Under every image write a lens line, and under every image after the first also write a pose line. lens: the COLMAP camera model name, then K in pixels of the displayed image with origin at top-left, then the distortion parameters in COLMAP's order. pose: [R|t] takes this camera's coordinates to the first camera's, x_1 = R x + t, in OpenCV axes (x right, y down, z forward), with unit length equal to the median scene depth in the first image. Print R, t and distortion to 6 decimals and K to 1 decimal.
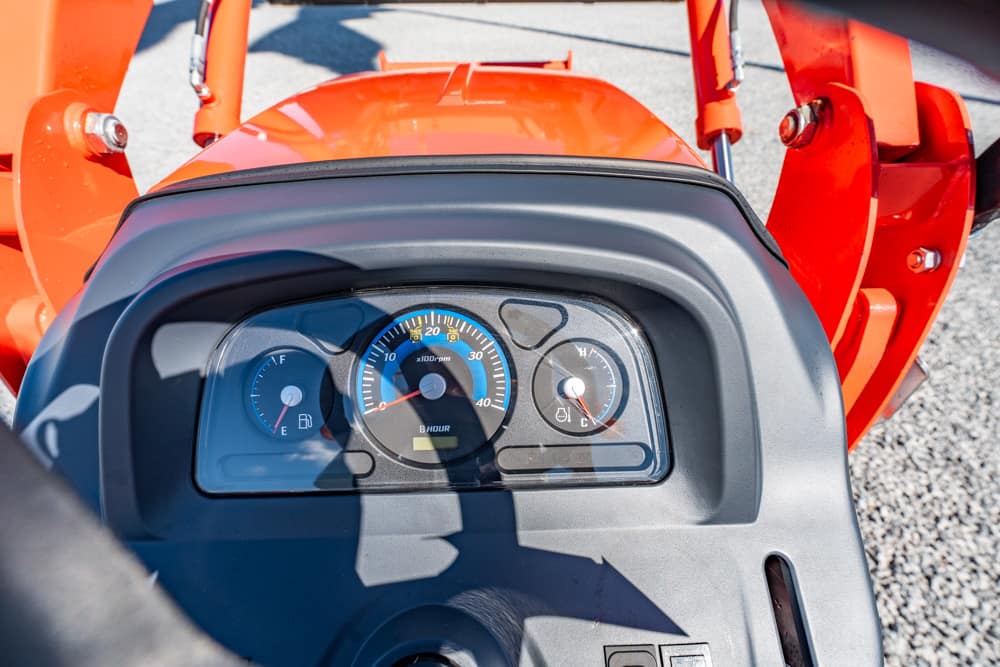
lens RADIAL K [[499.3, 0, 500.0], [0, 499.3, 333.5], [0, 0, 1]] dist [-0.002413, 0.000261]
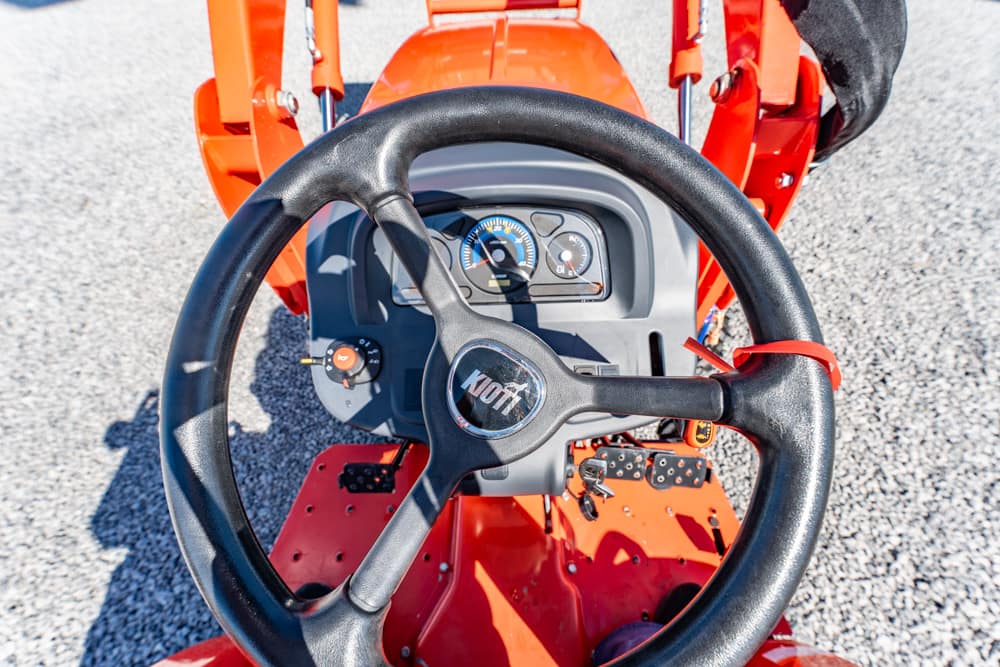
lens RADIAL K [[388.0, 0, 500.0], [0, 388.0, 333.5], [0, 0, 1]] dist [0.001625, 0.000420]
pose [[0.998992, 0.003332, -0.044755, -0.034453], [0.008550, 0.964845, 0.262680, -0.004345], [0.044057, -0.262798, 0.963844, -0.423286]]
